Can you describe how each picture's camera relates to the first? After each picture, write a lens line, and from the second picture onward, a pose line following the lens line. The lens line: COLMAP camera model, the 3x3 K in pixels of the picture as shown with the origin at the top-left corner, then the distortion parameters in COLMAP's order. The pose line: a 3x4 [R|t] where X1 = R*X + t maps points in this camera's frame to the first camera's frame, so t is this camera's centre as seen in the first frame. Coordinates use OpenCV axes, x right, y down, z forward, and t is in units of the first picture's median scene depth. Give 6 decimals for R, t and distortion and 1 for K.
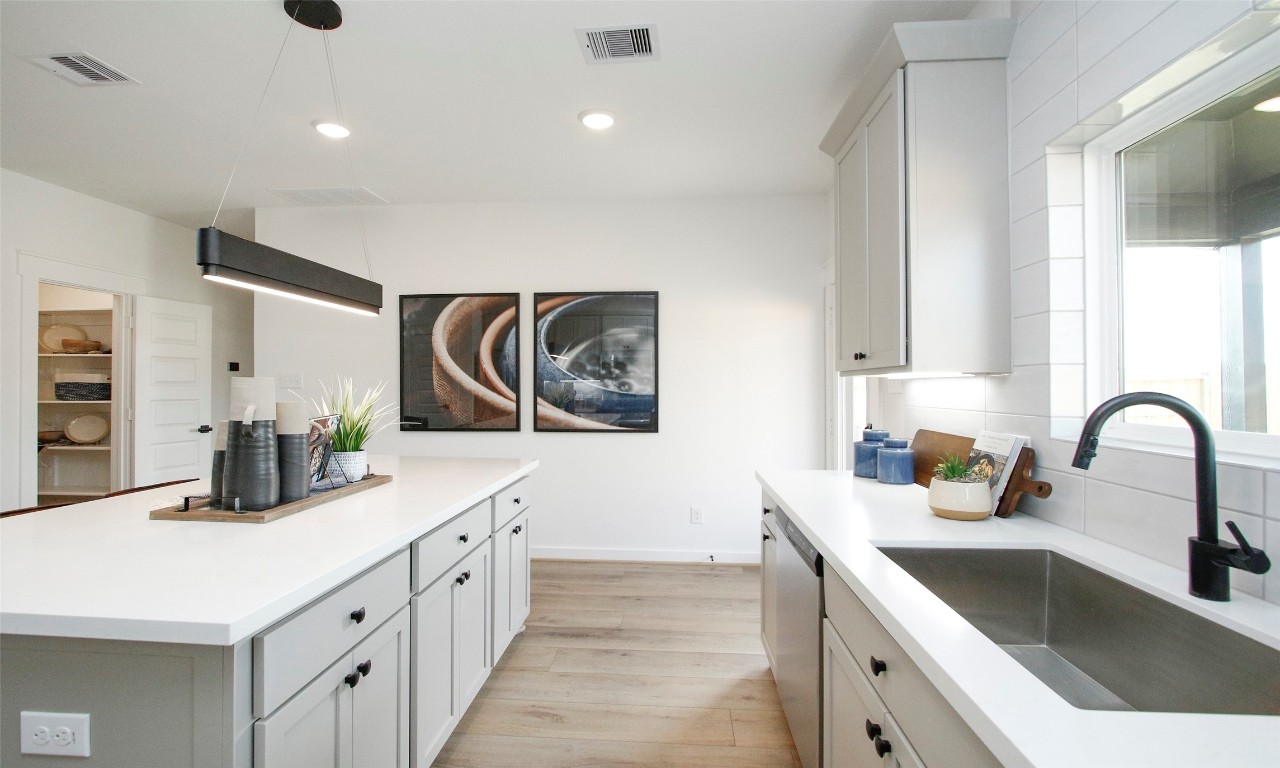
lens RADIAL K [[587.6, 0, 637.6], [0, 587.6, 382.0], [0, 0, 1]] dist [-0.000646, -0.000117]
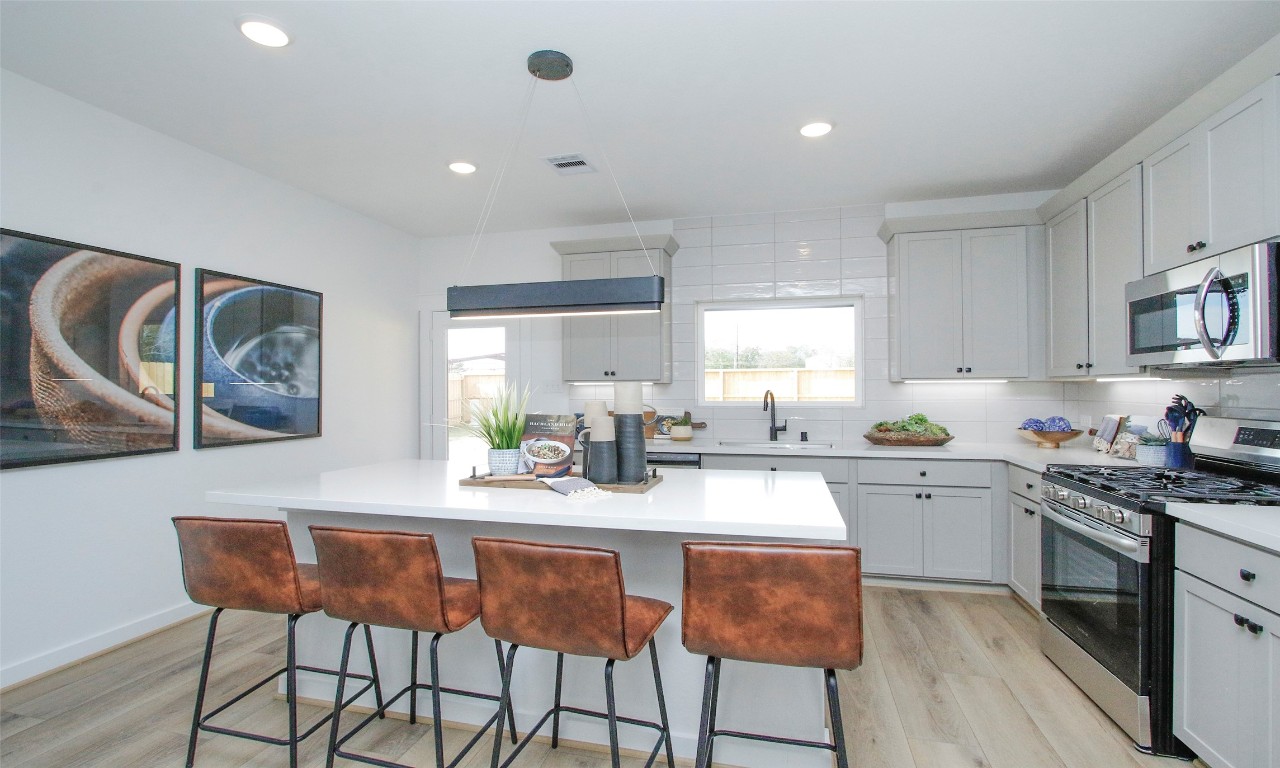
lens RADIAL K [[587.6, 0, 637.6], [0, 587.6, 382.0], [0, 0, 1]] dist [-0.000646, -0.000117]
pose [[0.179001, 0.010436, 0.983793, -0.829579], [-0.005242, 0.999940, -0.009654, 0.001580], [-0.983835, -0.003429, 0.179045, 0.299934]]
